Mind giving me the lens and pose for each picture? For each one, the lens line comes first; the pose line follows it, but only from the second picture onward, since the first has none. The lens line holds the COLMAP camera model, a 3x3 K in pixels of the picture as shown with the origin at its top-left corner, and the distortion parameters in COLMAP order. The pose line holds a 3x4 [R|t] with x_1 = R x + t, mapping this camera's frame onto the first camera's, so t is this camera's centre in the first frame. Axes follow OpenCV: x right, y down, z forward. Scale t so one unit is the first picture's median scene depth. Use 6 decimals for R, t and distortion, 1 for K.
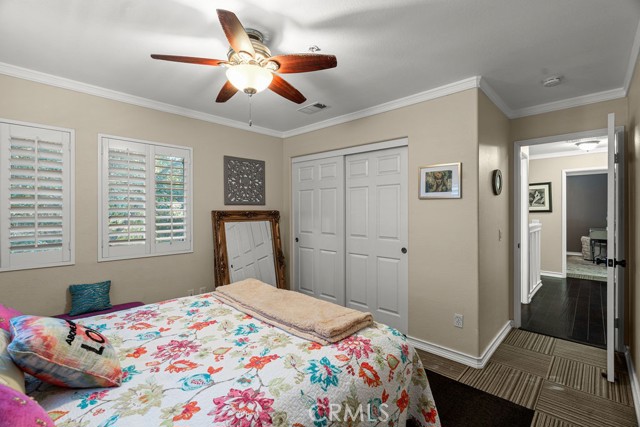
lens RADIAL K [[291.9, 0, 319.4], [0, 291.9, 212.1], [0, 0, 1]] dist [-0.003833, 0.000930]
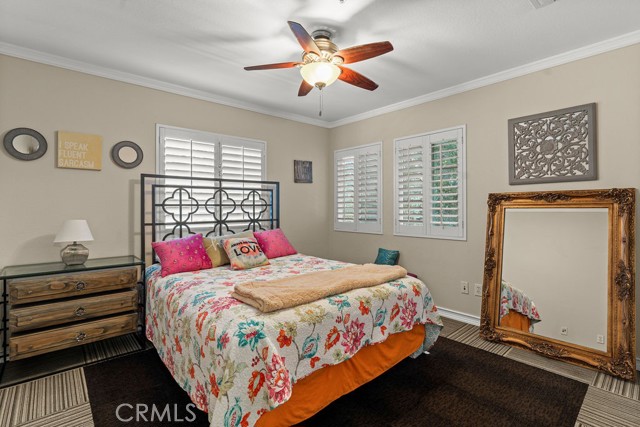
lens RADIAL K [[304.4, 0, 315.3], [0, 304.4, 207.9], [0, 0, 1]] dist [-0.000081, -0.000002]
pose [[-0.086734, 0.003120, -0.996227, 0.486861], [0.000365, 0.999995, 0.003100, 0.030342], [0.996231, -0.000095, -0.086734, 0.556112]]
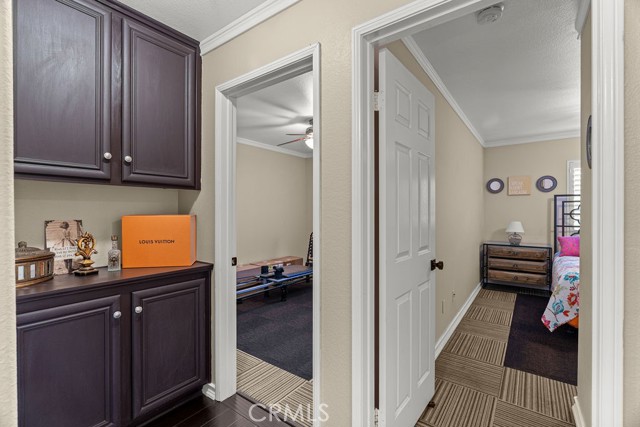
lens RADIAL K [[291.9, 0, 316.4], [0, 291.9, 212.2], [0, 0, 1]] dist [-0.003833, 0.000930]
pose [[-0.991622, 0.004612, -0.129089, 0.935039], [0.003867, 0.999974, 0.006020, 0.004281], [0.129113, 0.005471, -0.991615, 1.179775]]
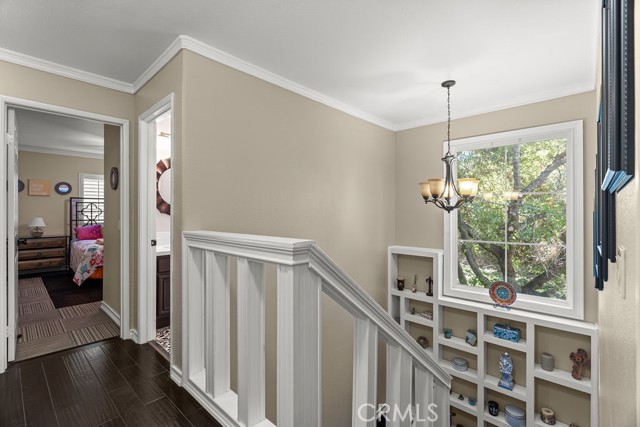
lens RADIAL K [[291.9, 0, 320.9], [0, 291.9, 212.3], [0, 0, 1]] dist [-0.003833, 0.000930]
pose [[0.021646, 0.001780, -0.999764, 1.502351], [-0.004504, 0.999988, 0.001683, 0.020214], [0.999756, 0.004467, 0.021654, 1.498213]]
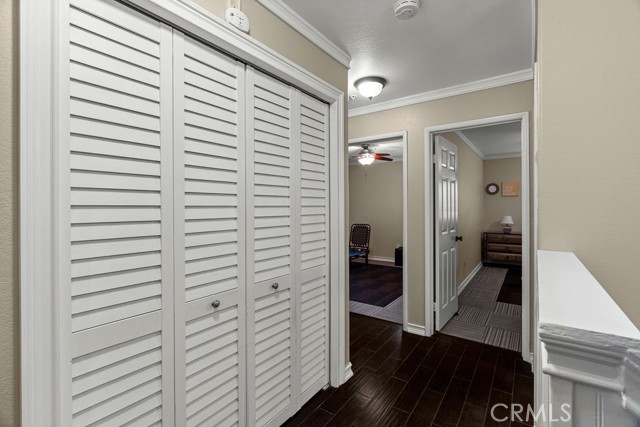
lens RADIAL K [[291.9, 0, 319.4], [0, 291.9, 207.5], [0, 0, 1]] dist [-0.003833, 0.000930]
pose [[-0.990590, 0.006033, -0.136729, 1.268452], [0.005679, 0.999979, 0.002975, -0.004852], [0.136744, 0.002170, -0.990604, 1.616182]]
